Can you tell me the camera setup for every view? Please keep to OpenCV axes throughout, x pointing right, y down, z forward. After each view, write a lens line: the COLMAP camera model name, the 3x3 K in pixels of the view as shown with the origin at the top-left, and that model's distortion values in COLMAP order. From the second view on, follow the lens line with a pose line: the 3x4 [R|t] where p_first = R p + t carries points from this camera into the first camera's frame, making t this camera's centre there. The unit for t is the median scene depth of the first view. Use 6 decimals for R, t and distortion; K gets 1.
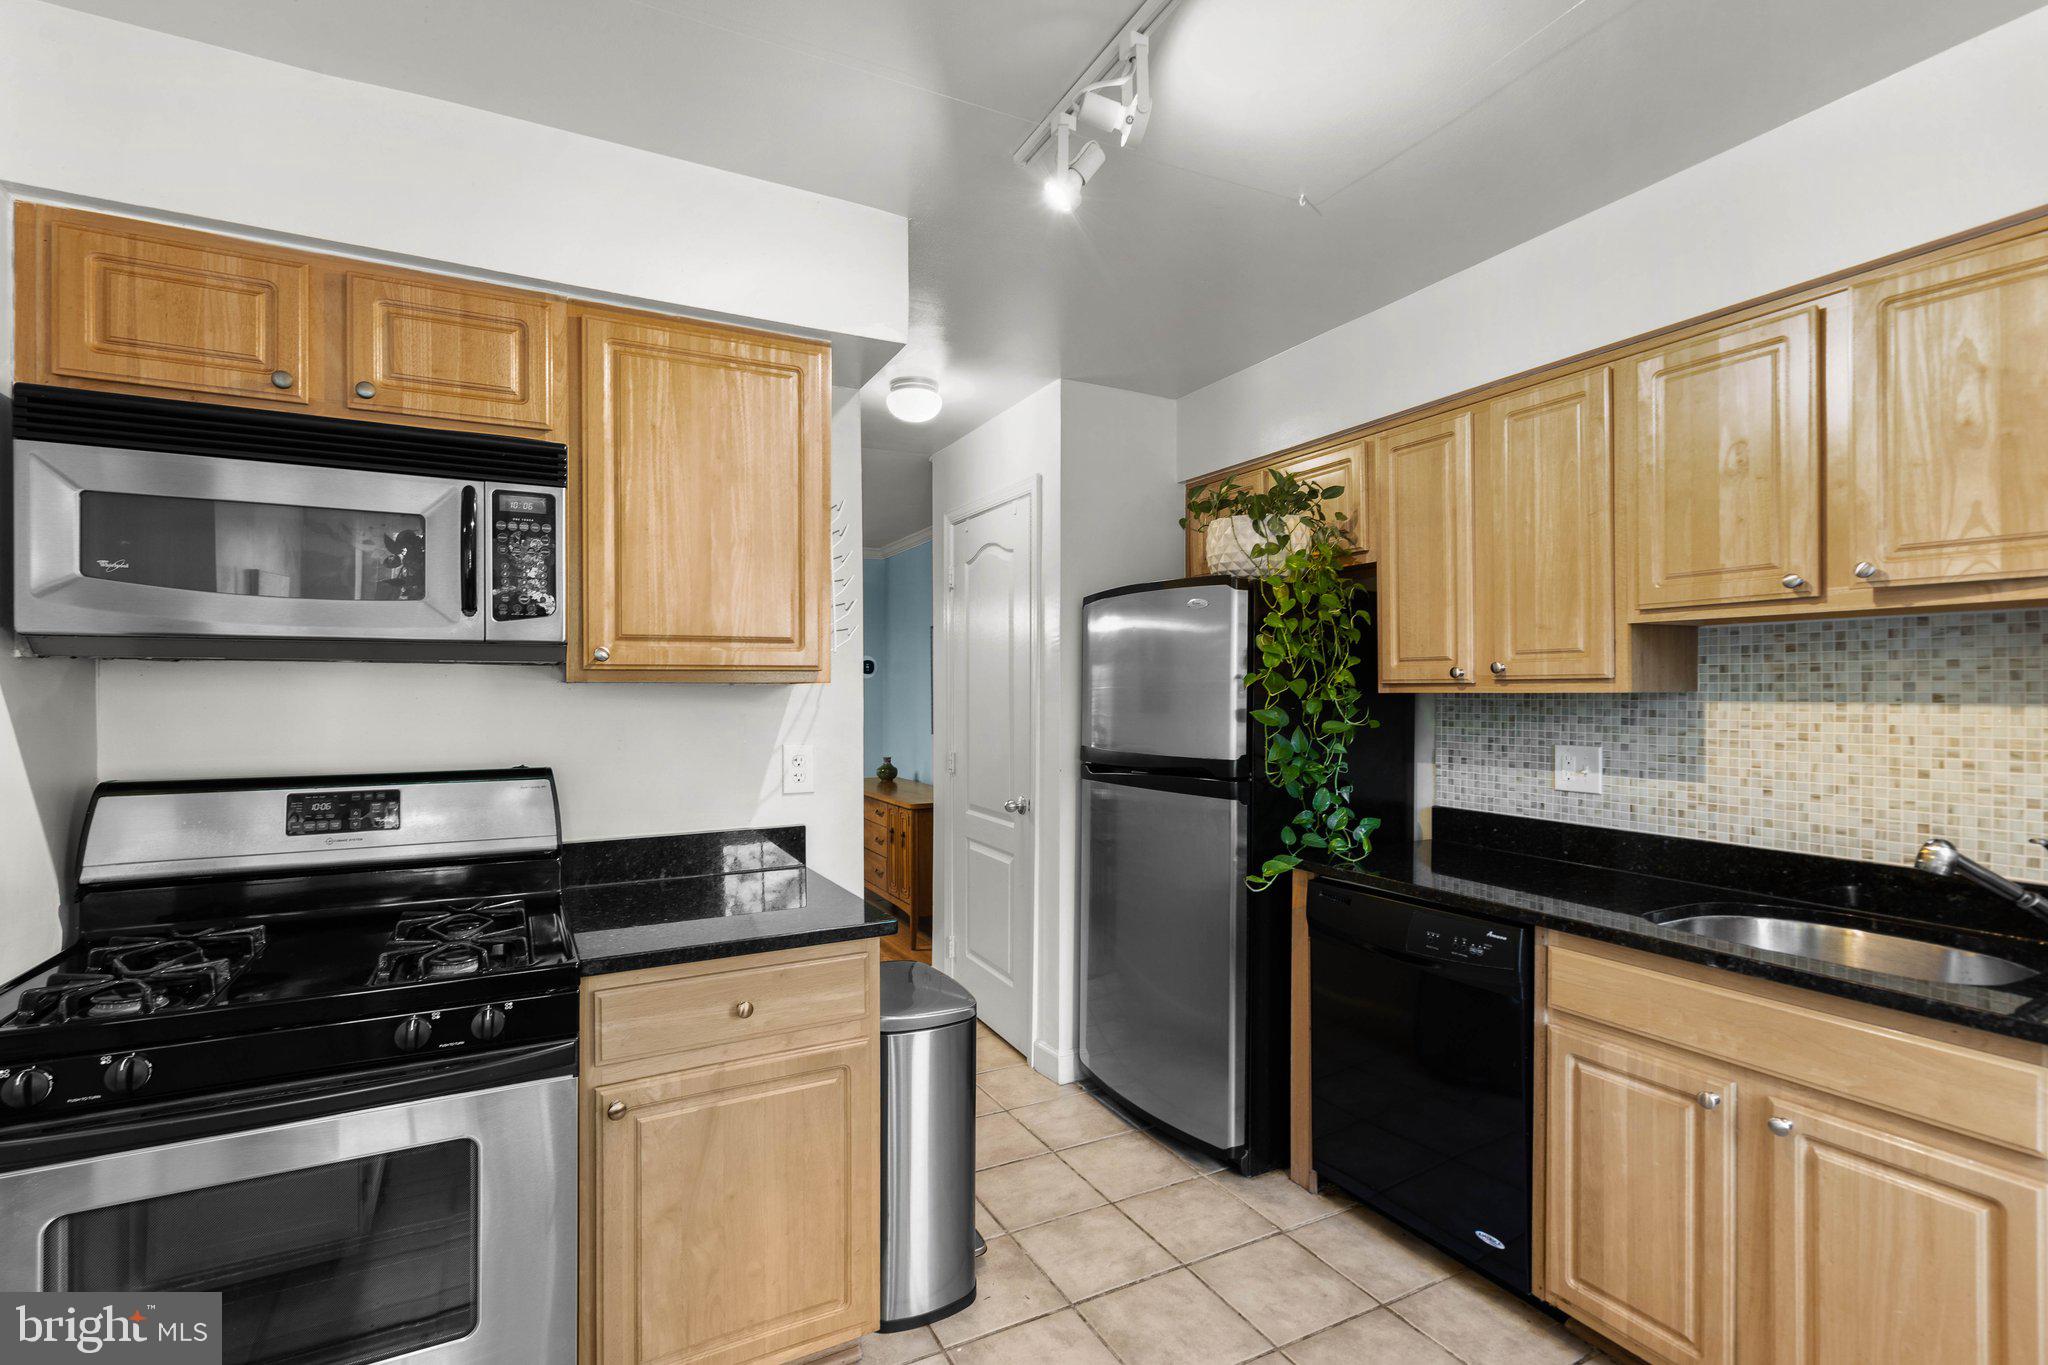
lens RADIAL K [[934.2, 0, 1017.0], [0, 934.2, 691.8], [0, 0, 1]] dist [-0.004495, 0.000942]
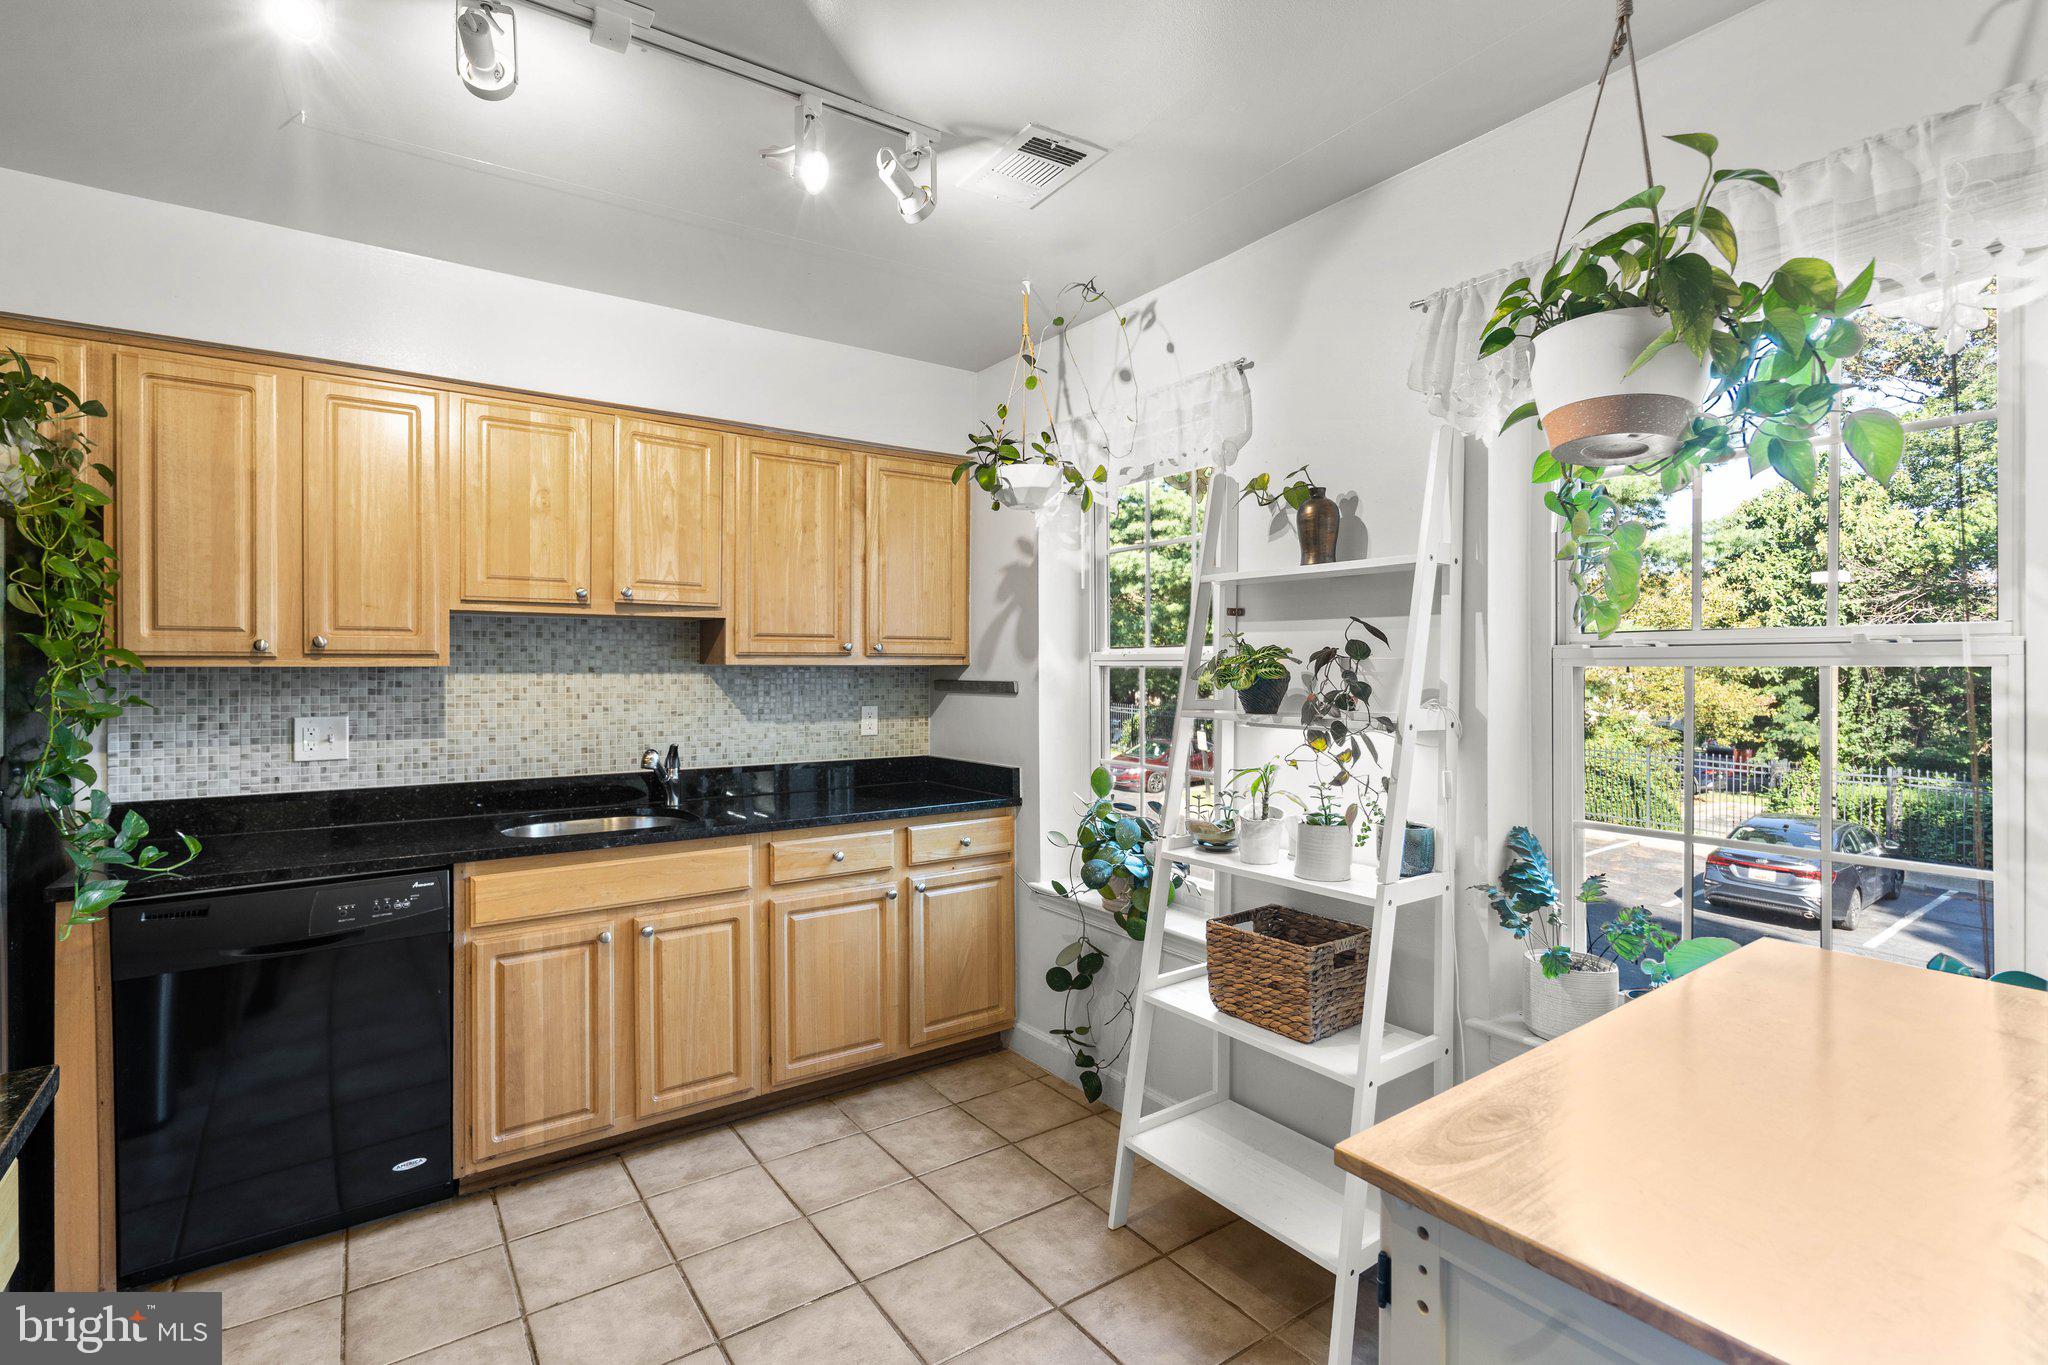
lens RADIAL K [[940.0, 0, 1012.4], [0, 940.0, 669.9], [0, 0, 1]] dist [-0.003580, 0.000815]
pose [[-0.131957, -0.002914, 0.991251, -0.709153], [0.001099, 0.999995, 0.003086, 0.002886], [-0.991255, 0.001496, -0.131953, 0.460510]]
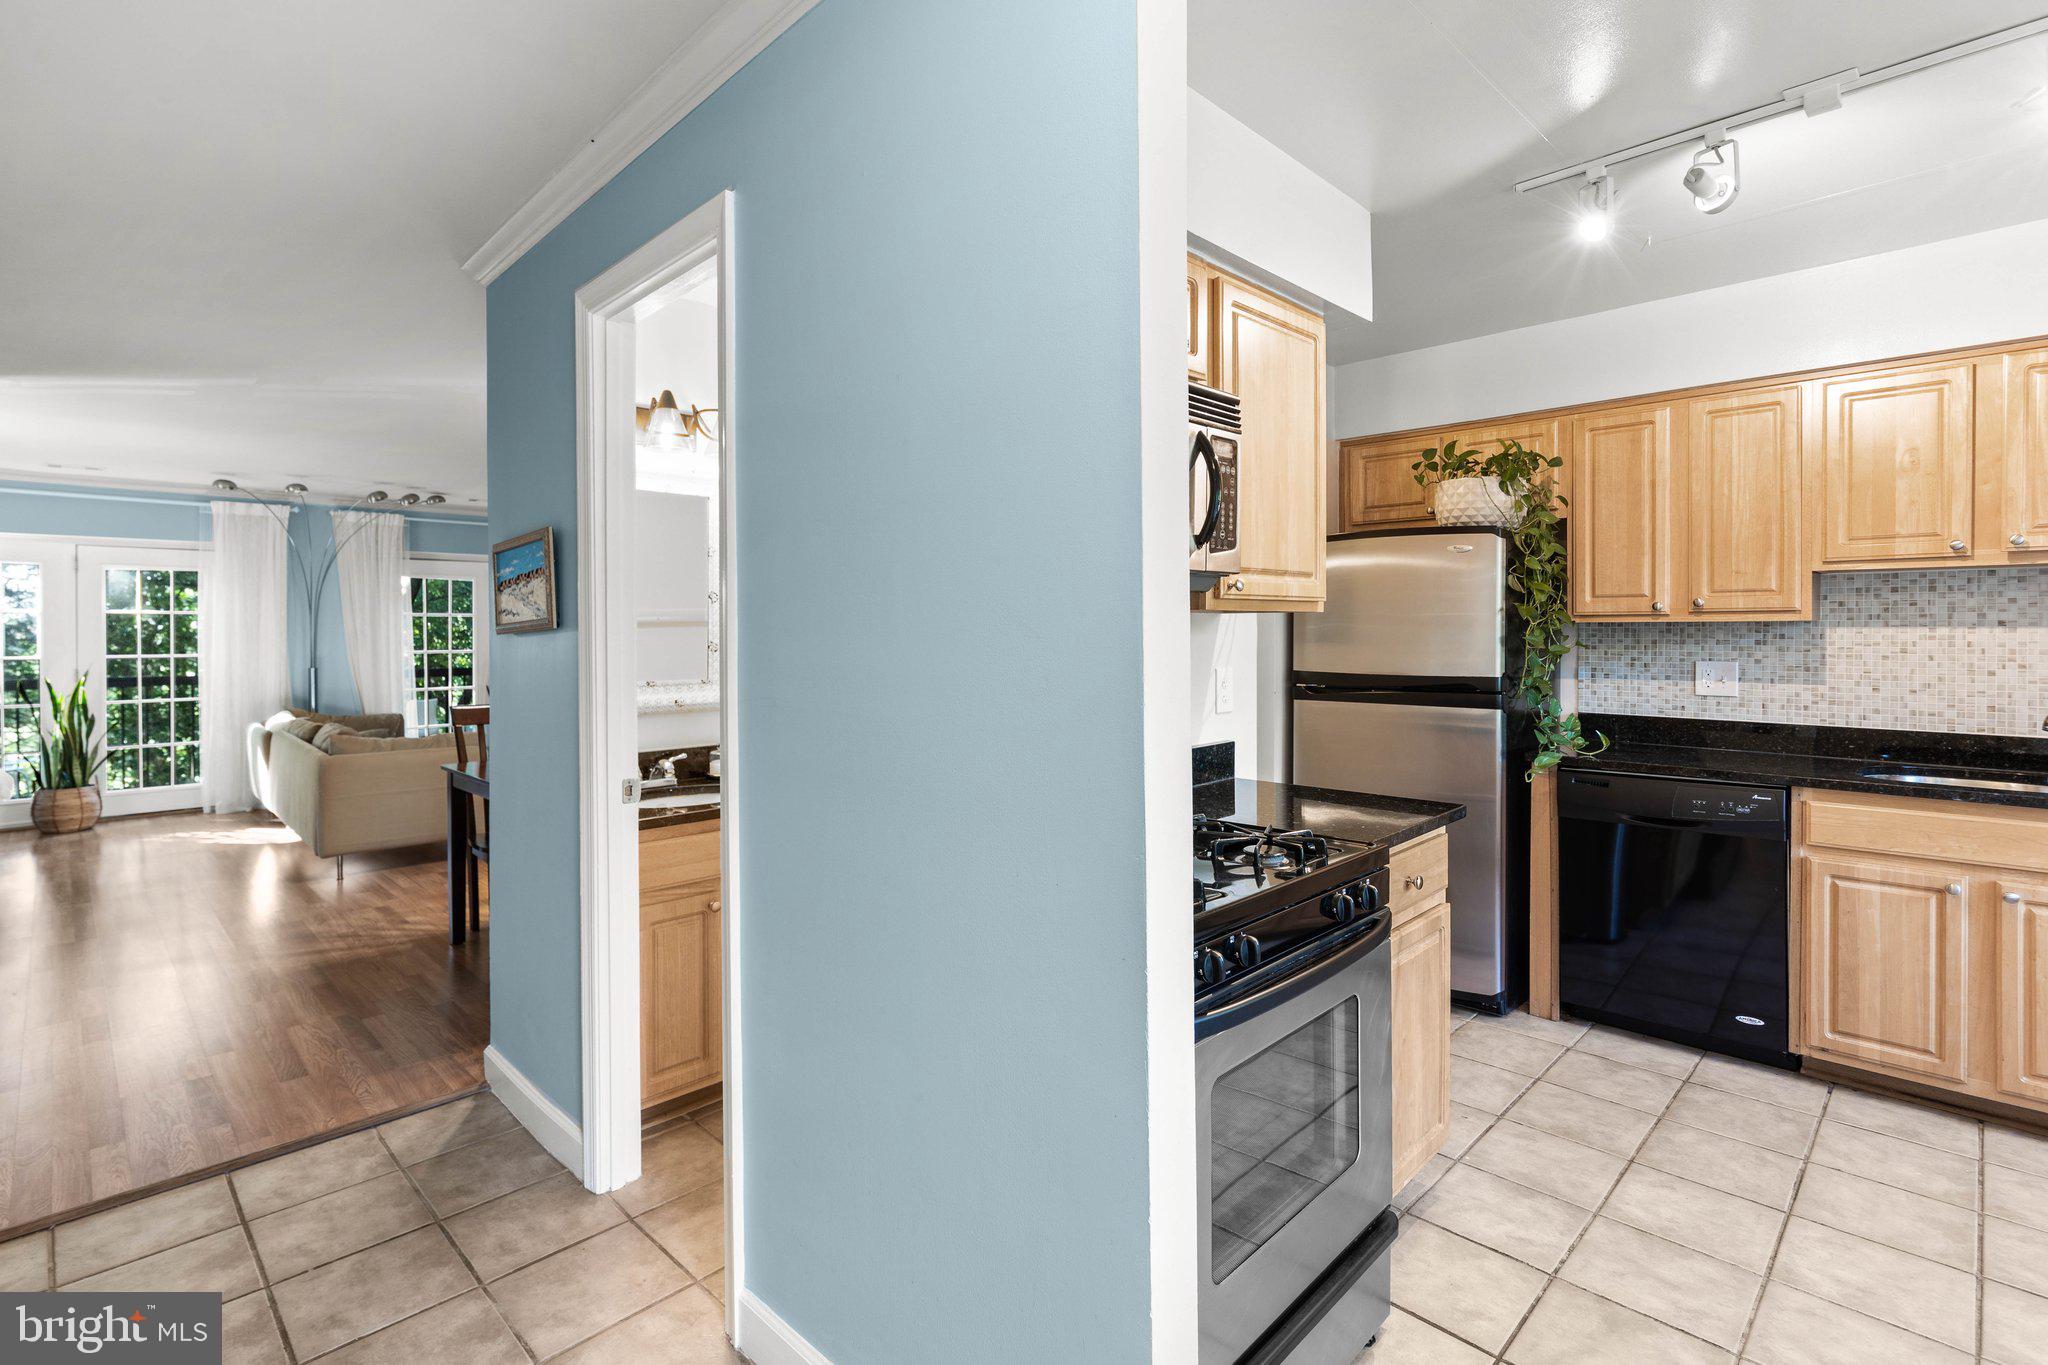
lens RADIAL K [[970.2, 0, 1015.8], [0, 970.2, 639.6], [0, 0, 1]] dist [-0.001948, 0.000402]
pose [[0.952778, -0.006085, 0.303607, -0.987857], [0.003270, 0.999947, 0.009778, 0.012141], [-0.303651, -0.008323, 0.952747, -0.024042]]
